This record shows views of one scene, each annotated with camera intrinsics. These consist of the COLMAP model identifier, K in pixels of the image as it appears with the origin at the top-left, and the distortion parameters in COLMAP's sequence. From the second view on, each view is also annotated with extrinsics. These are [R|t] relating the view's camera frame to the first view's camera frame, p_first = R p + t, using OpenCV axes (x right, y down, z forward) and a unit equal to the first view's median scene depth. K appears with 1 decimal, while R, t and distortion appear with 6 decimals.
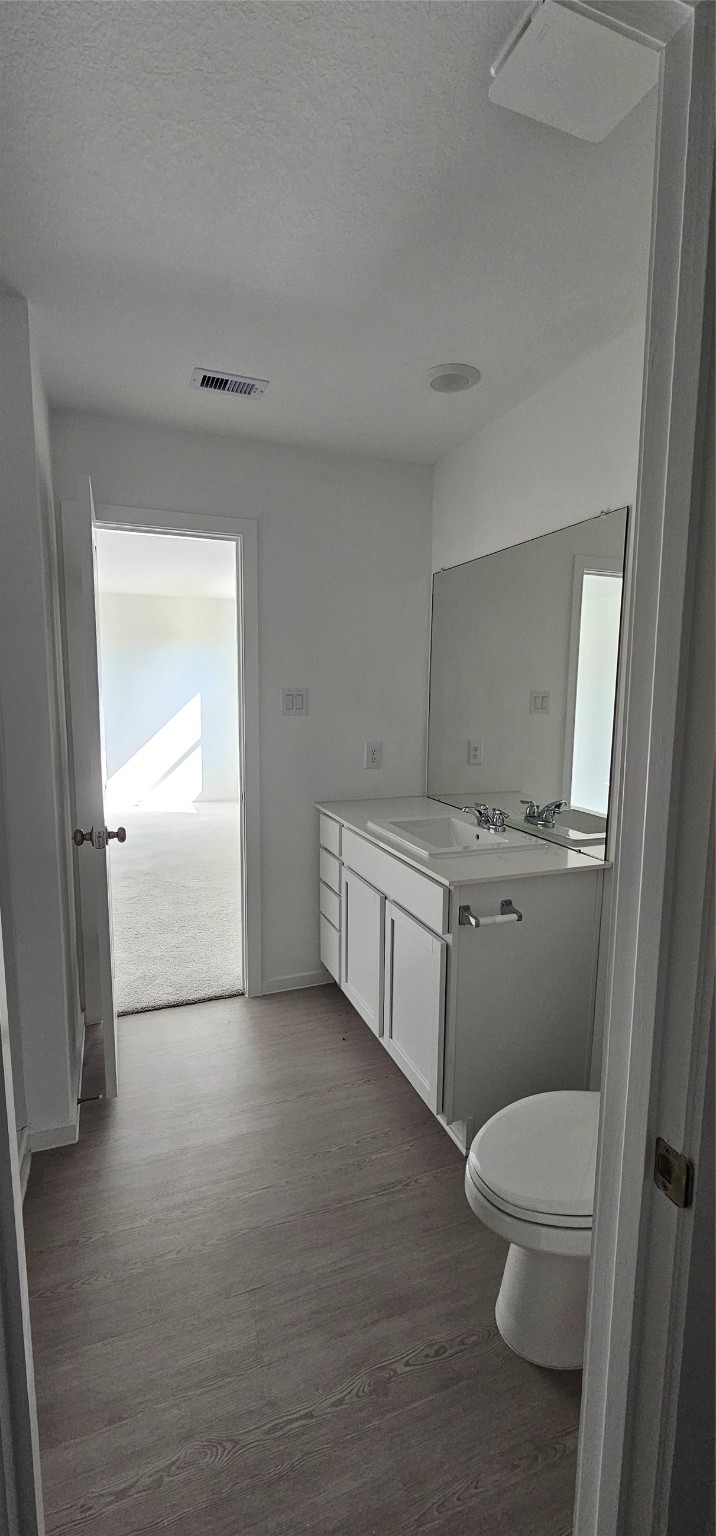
lens RADIAL K [[625.1, 0, 358.5], [0, 625.1, 770.2], [0, 0, 1]] dist [-0.001721, -0.000385]
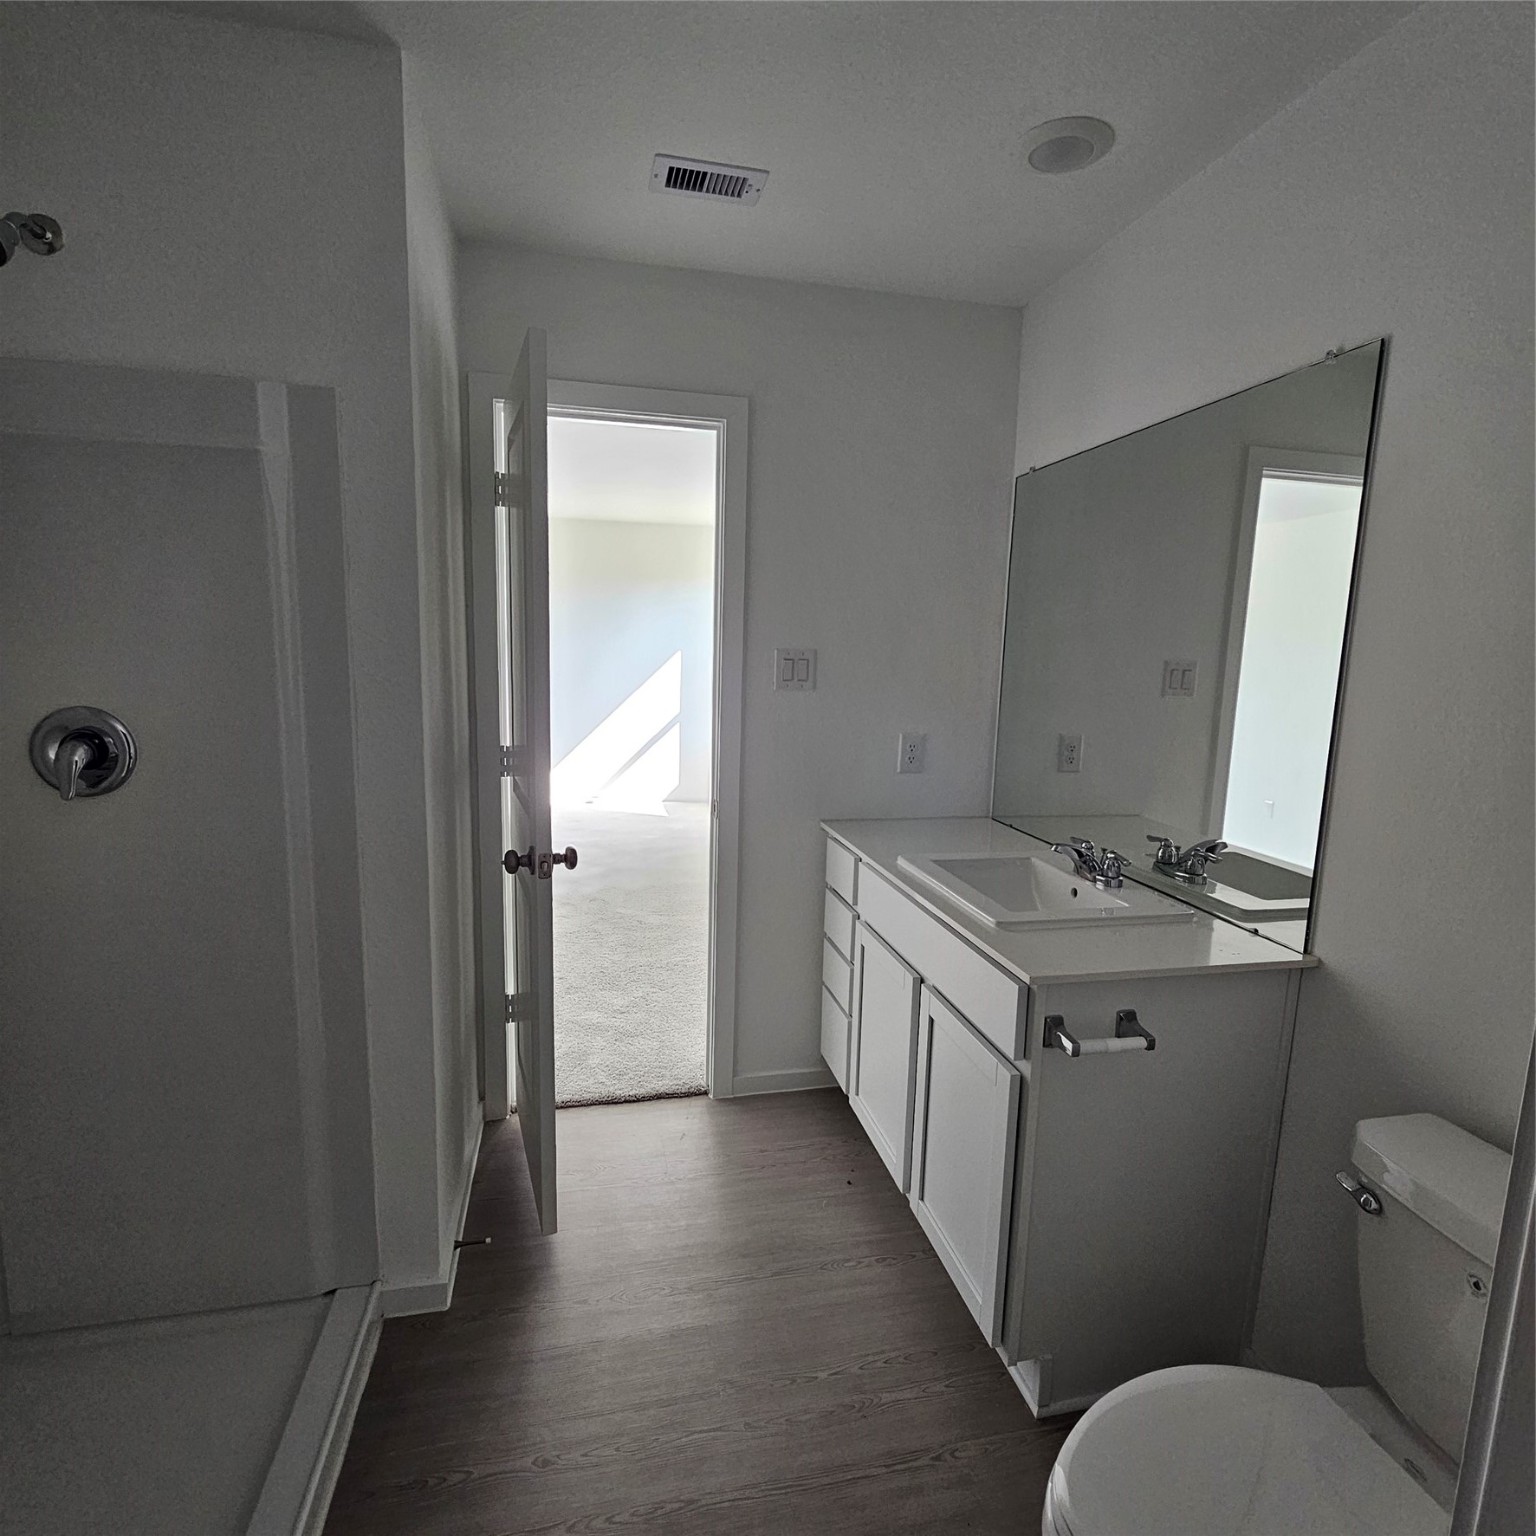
lens RADIAL K [[838.6, 0, 763.6], [0, 838.6, 766.9], [0, 0, 1]] dist [0.001296, -0.001465]
pose [[0.987733, 0.038788, -0.151260, 0.004494], [-0.037499, 0.999232, 0.011364, -0.016340], [0.151584, -0.005552, 0.988429, 0.118961]]
